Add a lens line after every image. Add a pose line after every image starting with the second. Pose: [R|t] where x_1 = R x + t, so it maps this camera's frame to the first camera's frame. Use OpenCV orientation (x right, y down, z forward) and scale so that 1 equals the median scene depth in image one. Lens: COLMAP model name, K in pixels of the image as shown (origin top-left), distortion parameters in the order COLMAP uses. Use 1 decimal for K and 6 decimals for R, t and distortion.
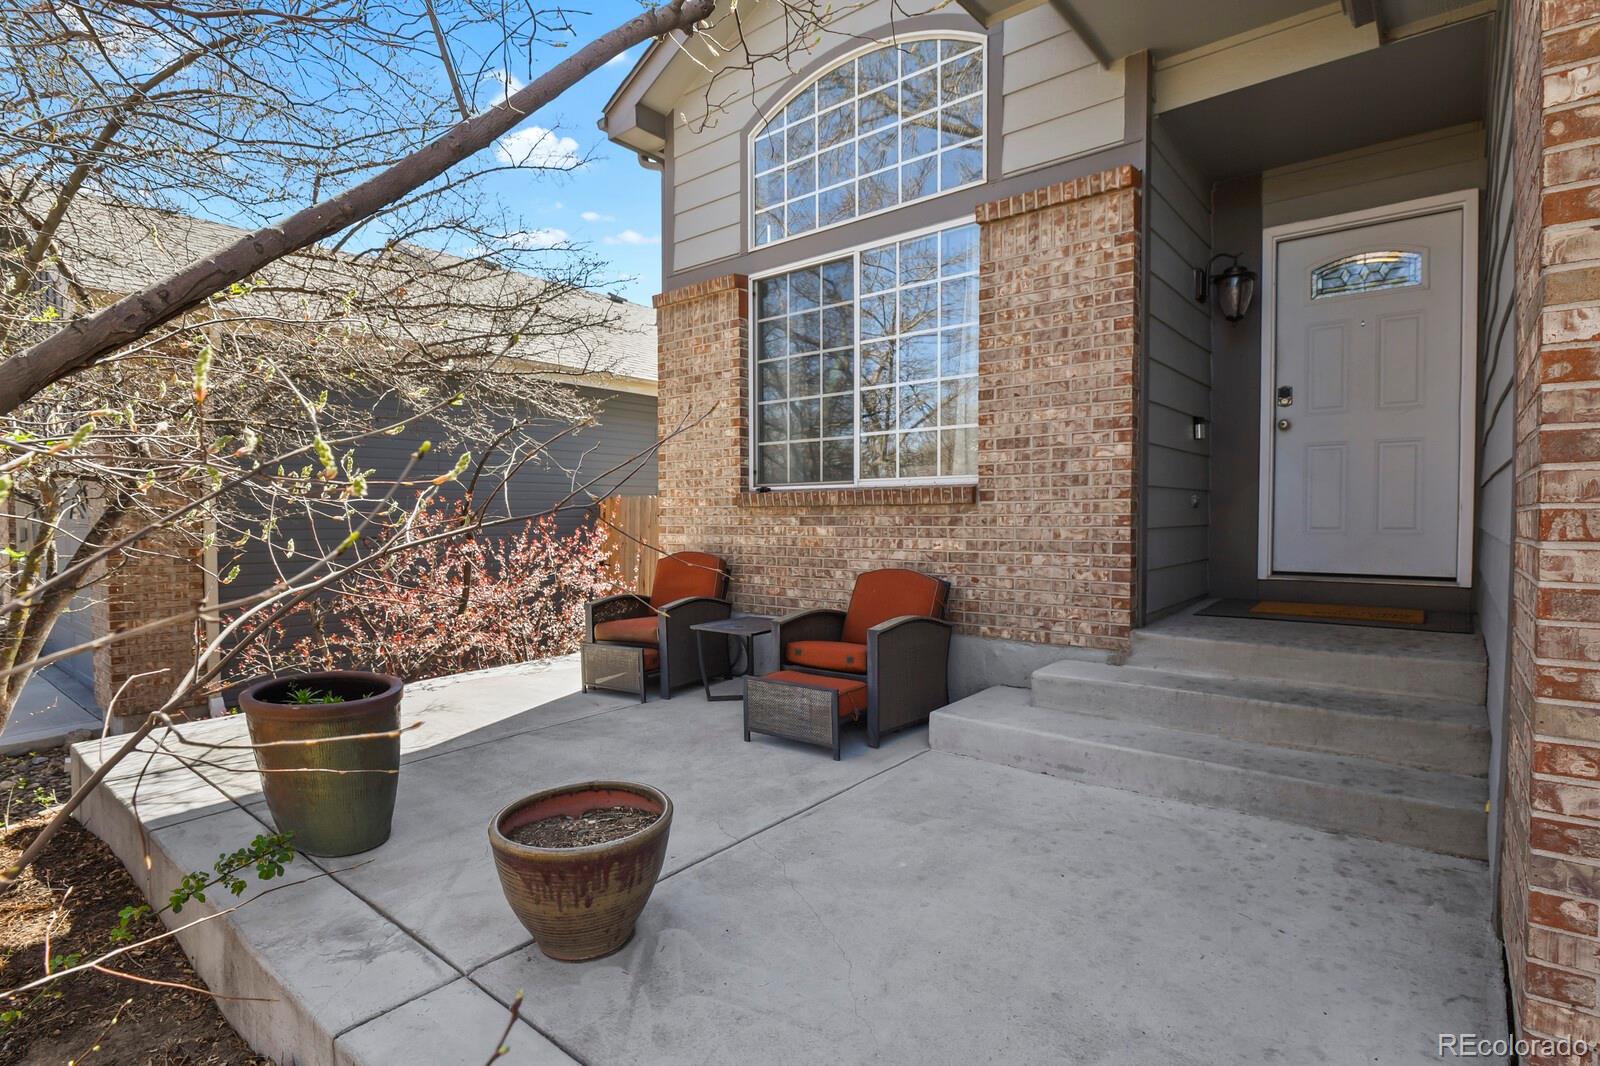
lens RADIAL K [[779.7, 0, 801.7], [0, 779.7, 529.5], [0, 0, 1]] dist [-0.000037, 0.000002]
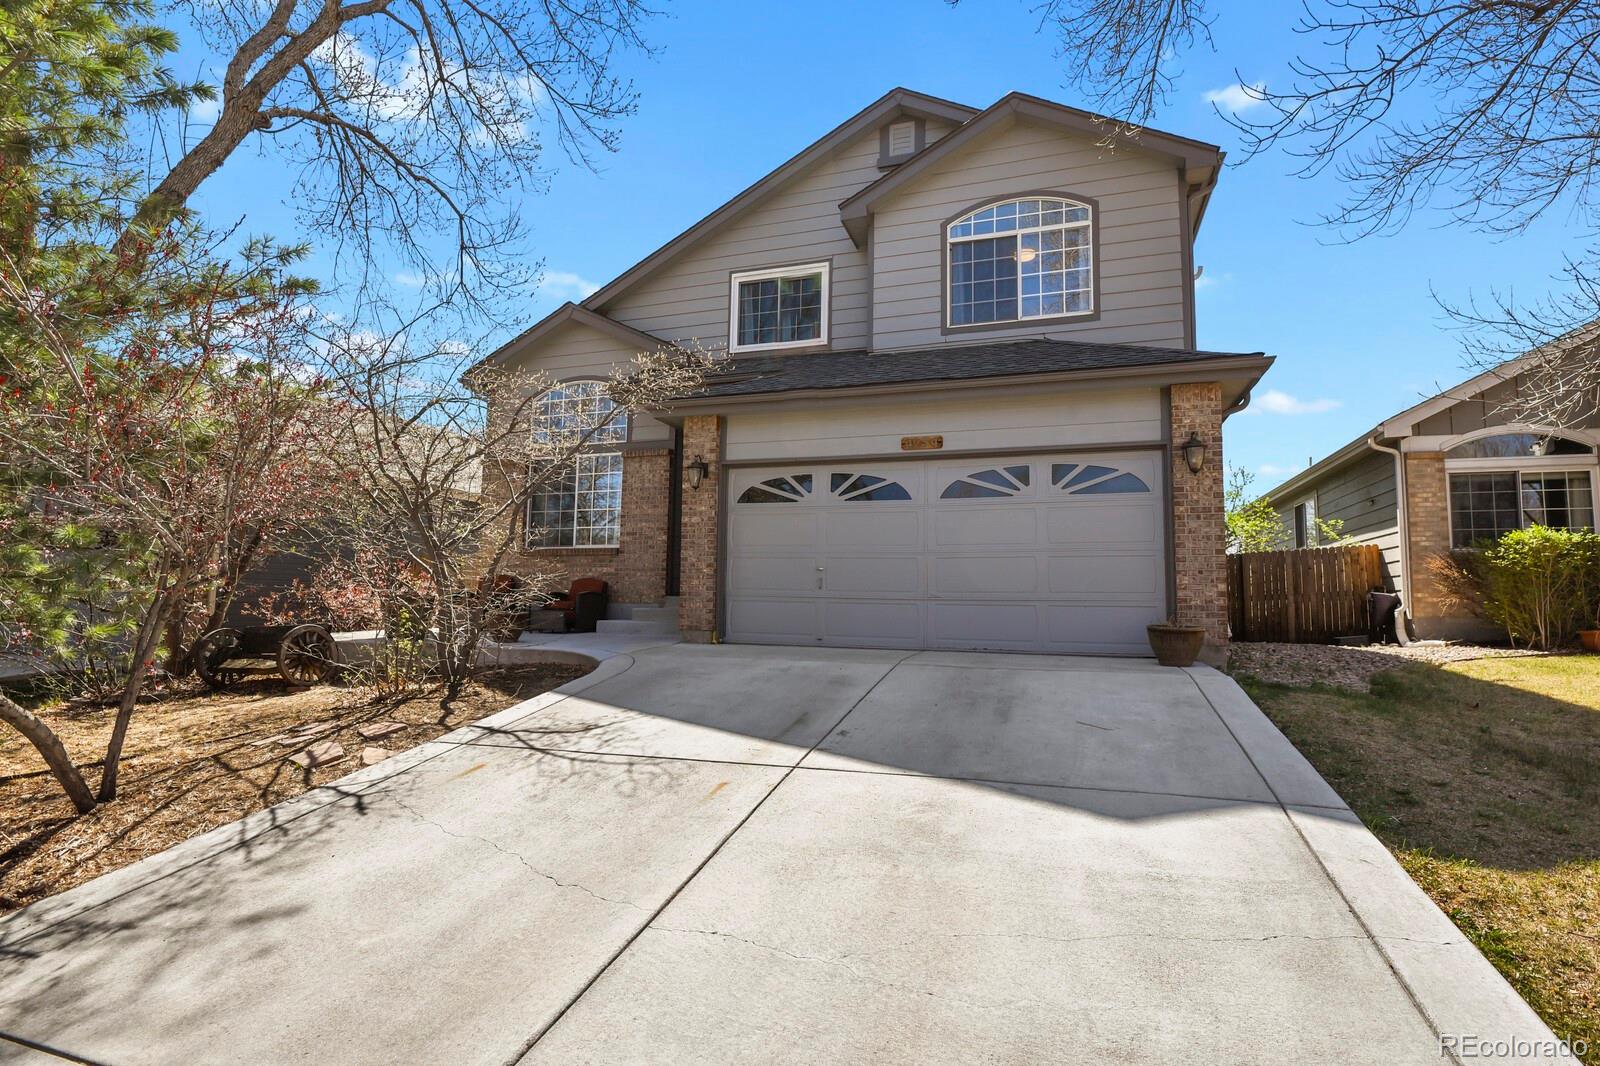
lens RADIAL K [[779.7, 0, 801.6], [0, 779.7, 530.0], [0, 0, 1]] dist [-0.000037, 0.000002]
pose [[0.935616, 0.047926, 0.349750, -0.146482], [-0.008129, 0.993404, -0.114379, 0.195902], [-0.352925, 0.104172, 0.929835, -1.867780]]
